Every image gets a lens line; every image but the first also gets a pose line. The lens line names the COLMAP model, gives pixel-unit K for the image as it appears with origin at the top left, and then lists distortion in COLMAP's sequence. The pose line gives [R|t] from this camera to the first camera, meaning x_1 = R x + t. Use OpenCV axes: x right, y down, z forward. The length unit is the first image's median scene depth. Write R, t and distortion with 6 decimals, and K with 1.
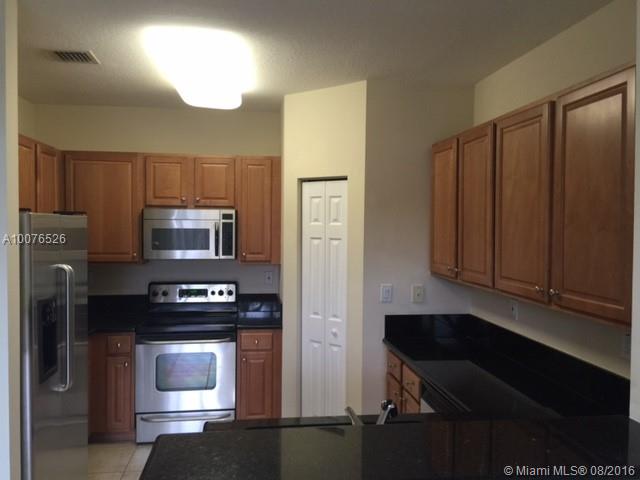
lens RADIAL K [[544.2, 0, 322.8], [0, 544.2, 240.9], [0, 0, 1]] dist [0.020130, 0.009749]
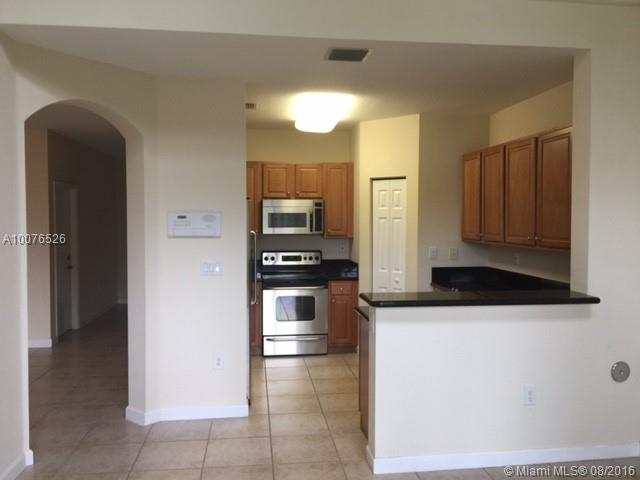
lens RADIAL K [[544.2, 0, 317.3], [0, 544.2, 237.9], [0, 0, 1]] dist [0.020130, 0.009749]
pose [[0.999826, -0.007816, -0.016936, -0.172612], [0.007894, 0.999959, 0.004516, 0.042586], [0.016900, -0.004649, 0.999846, -0.508743]]
